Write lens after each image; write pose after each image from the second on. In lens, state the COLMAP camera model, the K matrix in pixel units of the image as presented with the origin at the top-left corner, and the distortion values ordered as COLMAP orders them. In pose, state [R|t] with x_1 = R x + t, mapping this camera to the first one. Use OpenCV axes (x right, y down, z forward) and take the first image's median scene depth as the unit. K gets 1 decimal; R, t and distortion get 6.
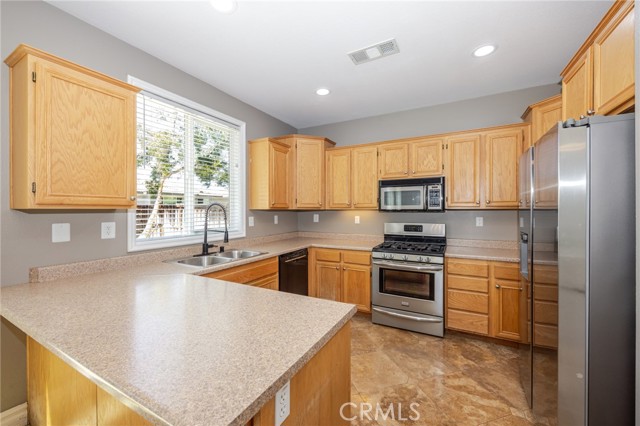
lens RADIAL K [[258.2, 0, 302.7], [0, 258.2, 209.8], [0, 0, 1]] dist [-0.006746, 0.000470]
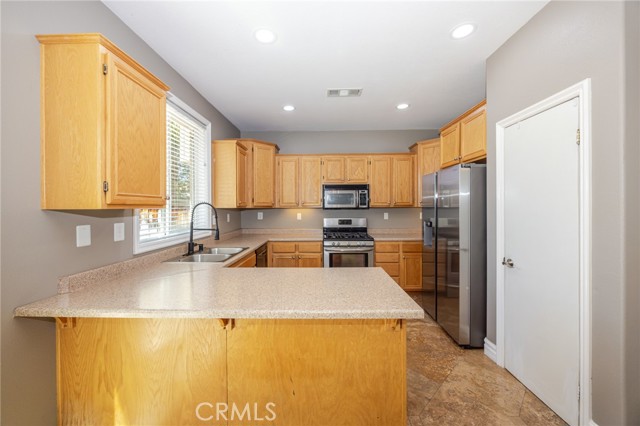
lens RADIAL K [[258.2, 0, 314.9], [0, 258.2, 208.7], [0, 0, 1]] dist [-0.006746, 0.000470]
pose [[0.879277, -0.005622, 0.476277, -0.382946], [0.003499, 0.999980, 0.005345, -0.003537], [-0.476298, -0.003033, 0.879279, -0.094550]]
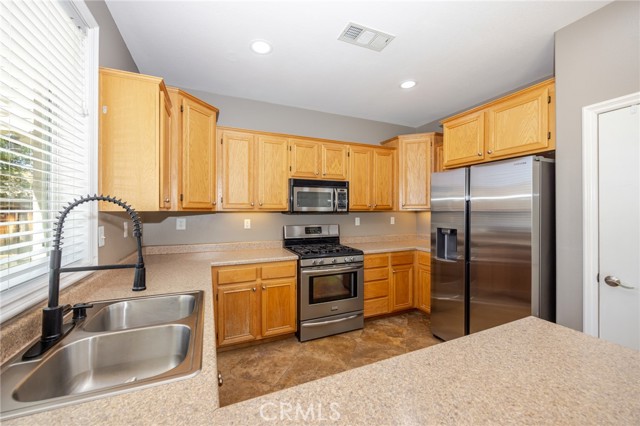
lens RADIAL K [[258.2, 0, 329.1], [0, 258.2, 210.9], [0, 0, 1]] dist [-0.006746, 0.000470]
pose [[0.580821, 0.001085, 0.814031, -0.395010], [-0.001469, 0.999999, -0.000285, -0.002782], [-0.814030, -0.001030, 0.580822, 0.434186]]
